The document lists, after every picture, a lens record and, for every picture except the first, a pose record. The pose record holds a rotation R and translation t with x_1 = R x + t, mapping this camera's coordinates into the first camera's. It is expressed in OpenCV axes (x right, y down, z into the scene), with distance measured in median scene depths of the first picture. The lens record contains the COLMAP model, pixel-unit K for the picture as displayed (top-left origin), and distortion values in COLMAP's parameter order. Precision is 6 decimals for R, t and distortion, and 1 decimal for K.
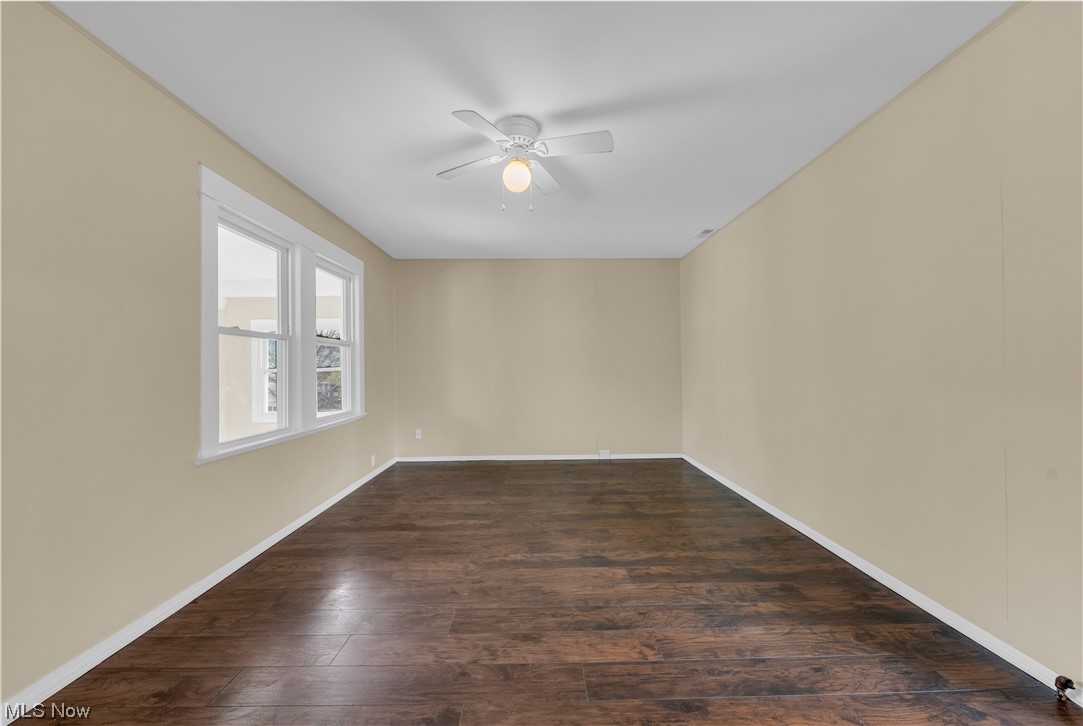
lens RADIAL K [[439.1, 0, 532.4], [0, 439.1, 356.2], [0, 0, 1]] dist [0.001810, -0.000616]
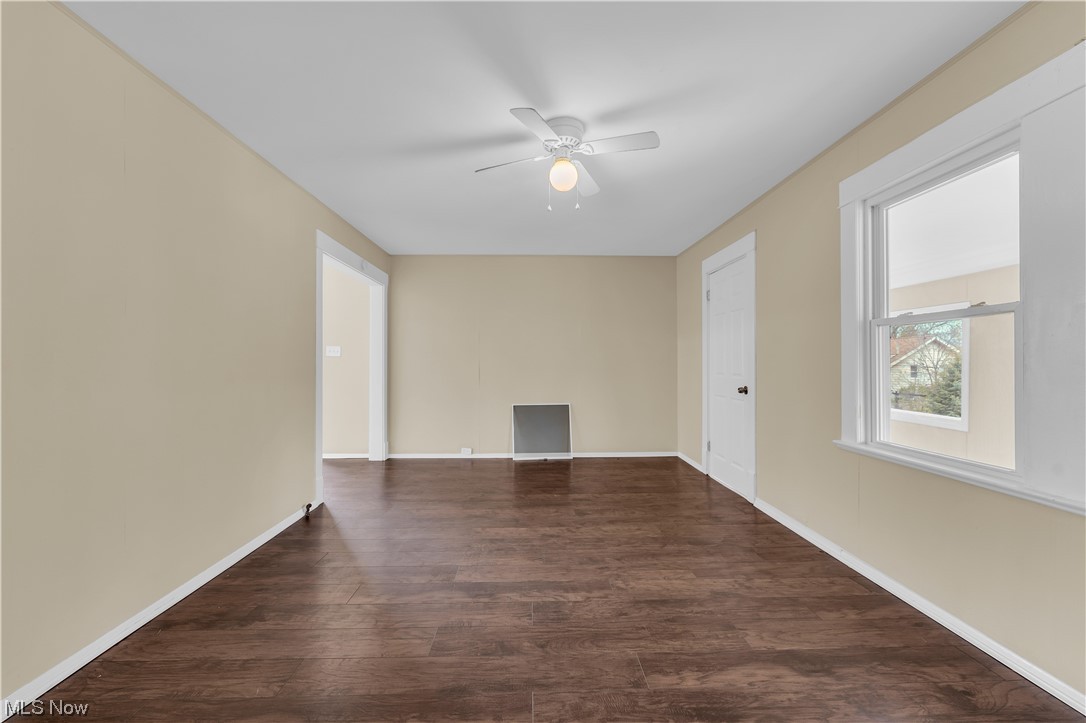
lens RADIAL K [[440.3, 0, 540.1], [0, 440.3, 365.1], [0, 0, 1]] dist [0.001810, -0.000616]
pose [[-0.999360, 0.009780, -0.034401, 0.057287], [0.010457, 0.999754, -0.019553, 0.045070], [0.034201, -0.019900, -0.999217, 2.021875]]
